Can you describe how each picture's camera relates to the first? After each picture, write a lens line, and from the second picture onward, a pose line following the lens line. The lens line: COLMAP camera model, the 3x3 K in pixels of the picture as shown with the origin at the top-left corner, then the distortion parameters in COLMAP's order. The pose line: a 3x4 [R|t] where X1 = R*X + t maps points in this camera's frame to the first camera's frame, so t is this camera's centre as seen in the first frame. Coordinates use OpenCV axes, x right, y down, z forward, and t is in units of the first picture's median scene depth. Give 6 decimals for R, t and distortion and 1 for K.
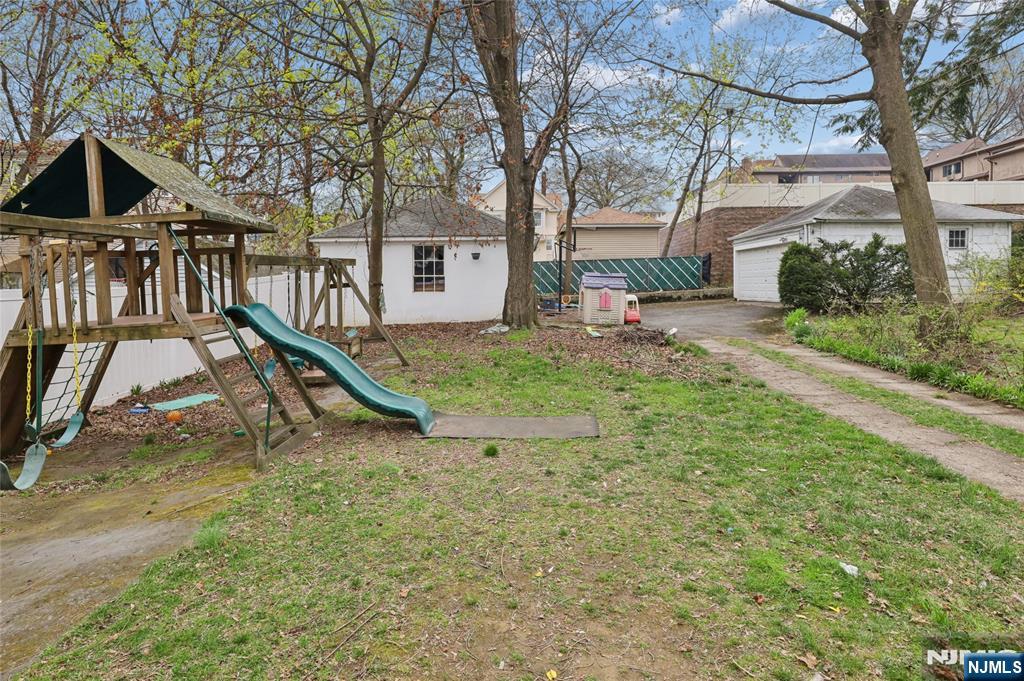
lens RADIAL K [[472.6, 0, 512.0], [0, 472.6, 340.5], [0, 0, 1]] dist [-0.002135, -0.000207]
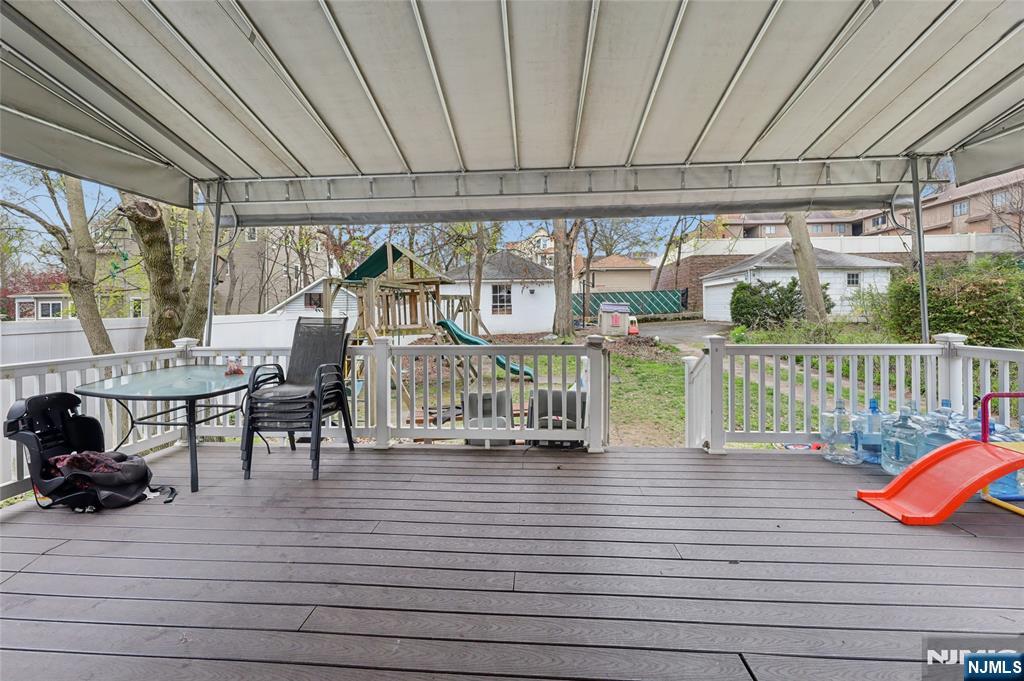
lens RADIAL K [[420.9, 0, 512.0], [0, 420.9, 340.5], [0, 0, 1]] dist [0.000024, 0.000005]
pose [[0.999750, 0.002650, -0.022186, -0.101738], [-0.003617, 0.999040, -0.043665, 0.039729], [0.022049, 0.043734, 0.998800, -0.349274]]
